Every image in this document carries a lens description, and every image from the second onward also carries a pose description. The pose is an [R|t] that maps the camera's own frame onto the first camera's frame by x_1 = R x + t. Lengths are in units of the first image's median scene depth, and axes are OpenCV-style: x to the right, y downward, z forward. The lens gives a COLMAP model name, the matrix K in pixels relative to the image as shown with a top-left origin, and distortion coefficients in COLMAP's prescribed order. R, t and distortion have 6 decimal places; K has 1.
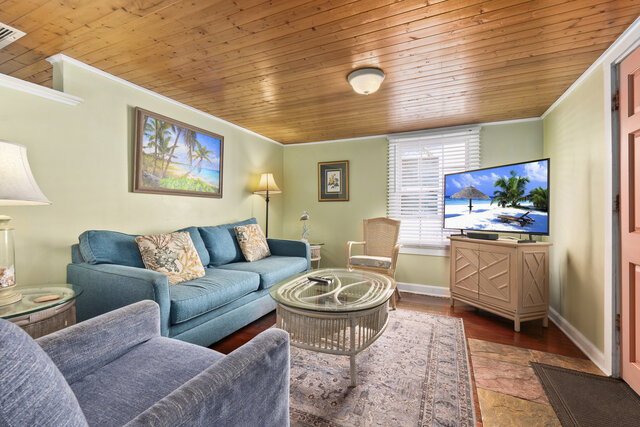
lens RADIAL K [[284.9, 0, 318.3], [0, 284.9, 209.3], [0, 0, 1]] dist [-0.001521, -0.000330]
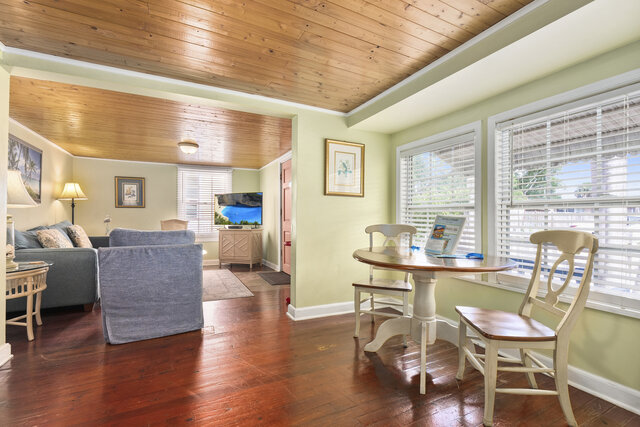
lens RADIAL K [[283.1, 0, 320.5], [0, 283.1, 215.5], [0, 0, 1]] dist [-0.002017, 0.000148]
pose [[0.623303, 0.000521, 0.781980, -0.643067], [0.000673, 0.999999, -0.001202, 0.015396], [-0.781980, 0.001275, 0.623302, -0.746161]]
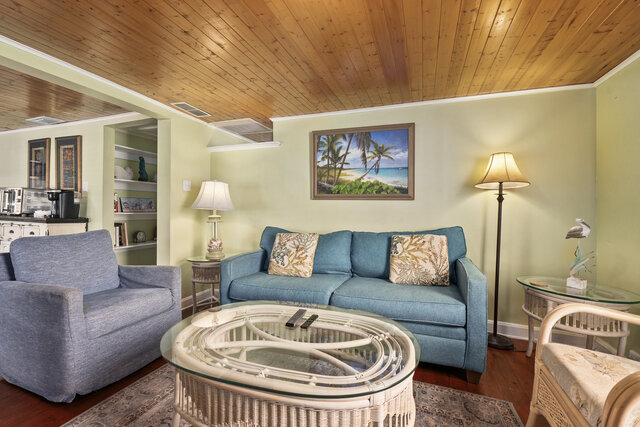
lens RADIAL K [[283.1, 0, 320.5], [0, 283.1, 215.5], [0, 0, 1]] dist [-0.002017, 0.000148]
pose [[0.089512, 0.001986, -0.995984, 0.532702], [-0.008336, 0.999964, 0.001245, 0.007830], [0.995951, 0.008191, 0.089526, 0.813473]]
